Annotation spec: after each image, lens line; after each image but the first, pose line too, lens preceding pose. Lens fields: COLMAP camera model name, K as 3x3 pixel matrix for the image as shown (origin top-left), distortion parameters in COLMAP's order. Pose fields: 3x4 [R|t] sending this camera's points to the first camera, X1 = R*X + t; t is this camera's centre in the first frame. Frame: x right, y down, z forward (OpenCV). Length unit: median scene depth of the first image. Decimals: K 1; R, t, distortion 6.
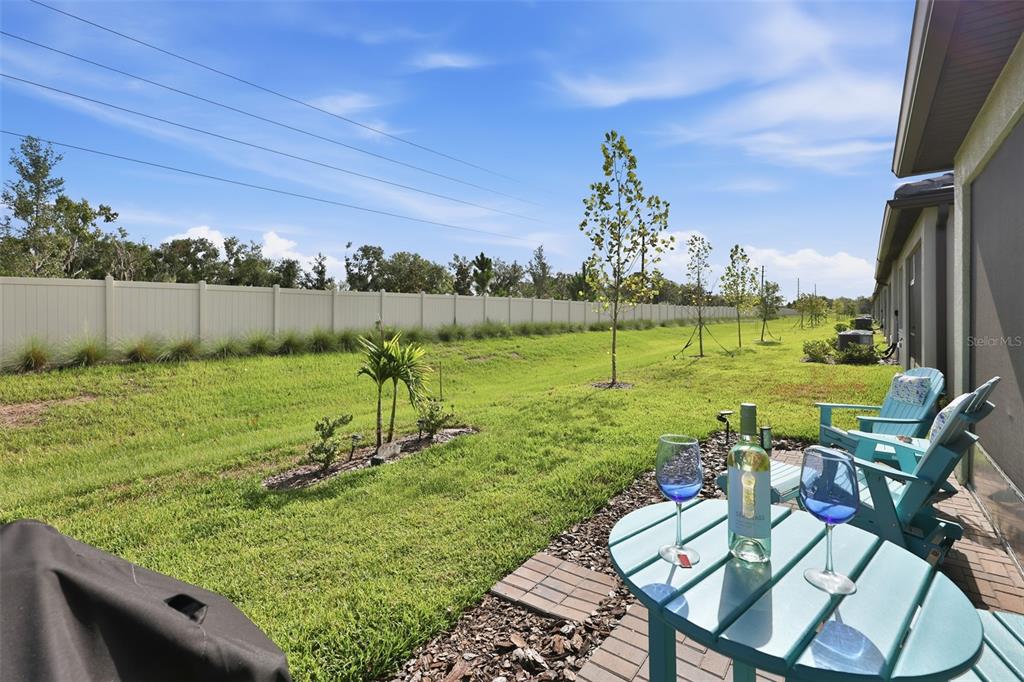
lens RADIAL K [[474.9, 0, 514.9], [0, 474.9, 314.9], [0, 0, 1]] dist [-0.000417, 0.000199]
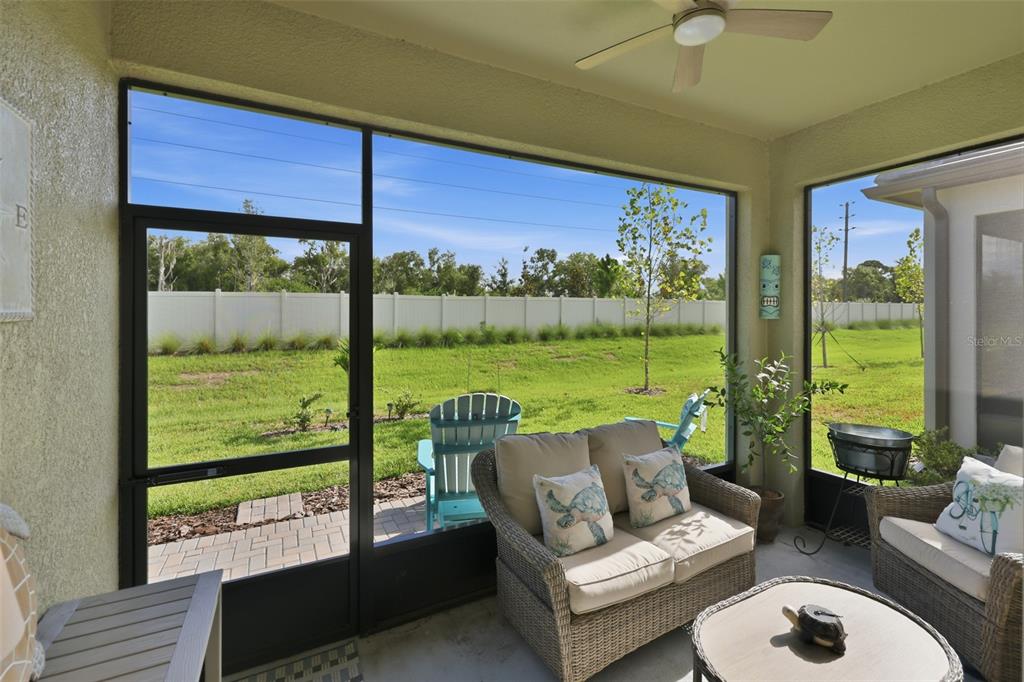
lens RADIAL K [[474.9, 0, 514.9], [0, 474.9, 314.9], [0, 0, 1]] dist [-0.000417, 0.000199]
pose [[0.897999, 0.007513, -0.439933, 0.132419], [-0.003260, 0.999940, 0.010422, -0.006942], [0.439985, -0.007925, 0.897970, -0.002586]]
